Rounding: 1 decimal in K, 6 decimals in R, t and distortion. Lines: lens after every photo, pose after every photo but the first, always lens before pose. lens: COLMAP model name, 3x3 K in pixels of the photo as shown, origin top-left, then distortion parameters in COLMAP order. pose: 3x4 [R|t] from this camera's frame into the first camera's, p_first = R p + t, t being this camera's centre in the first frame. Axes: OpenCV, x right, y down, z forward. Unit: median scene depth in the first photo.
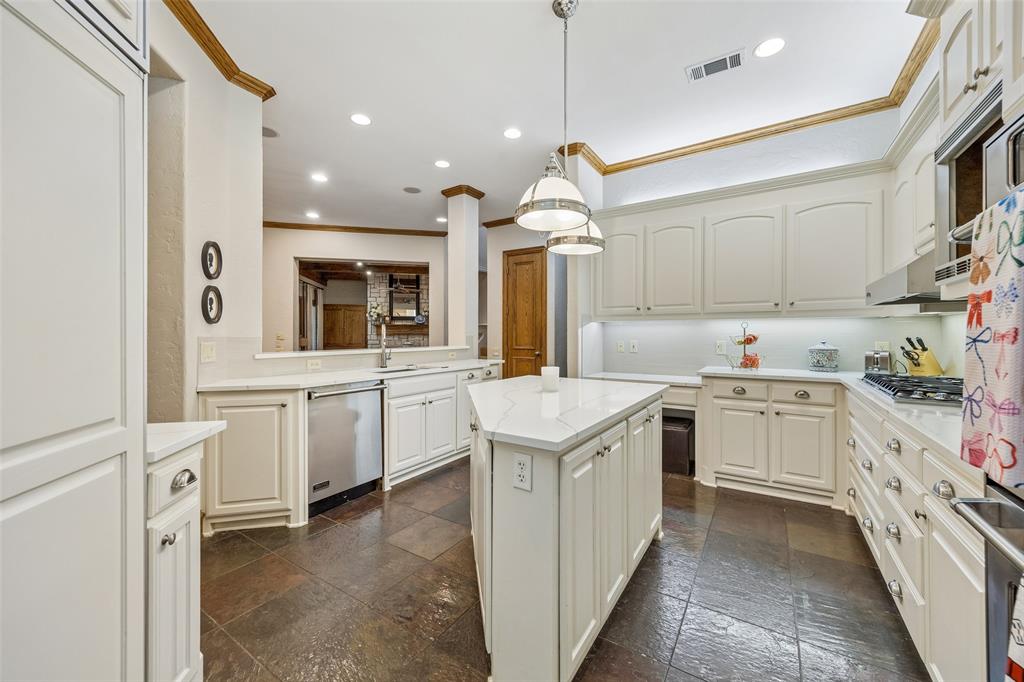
lens RADIAL K [[393.5, 0, 514.7], [0, 393.5, 338.7], [0, 0, 1]] dist [0.003132, 0.000207]
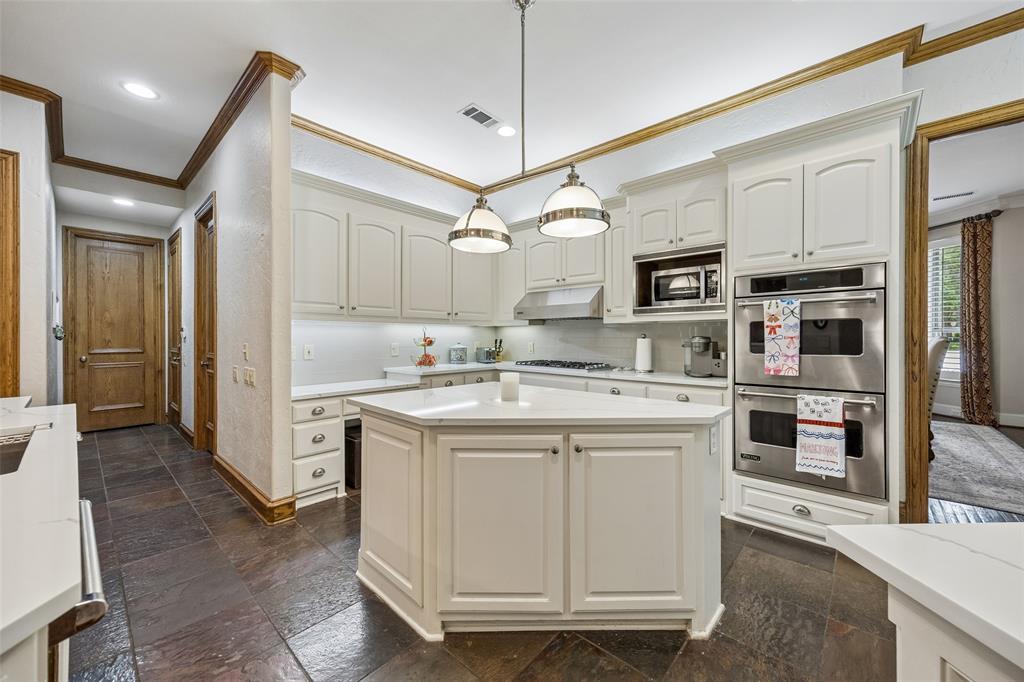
lens RADIAL K [[393.5, 0, 516.1], [0, 393.5, 334.7], [0, 0, 1]] dist [0.003132, 0.000207]
pose [[0.149925, 0.003905, 0.988690, -0.520898], [0.012118, 0.999910, -0.005787, -0.008494], [-0.988623, 0.012849, 0.149864, 0.557390]]
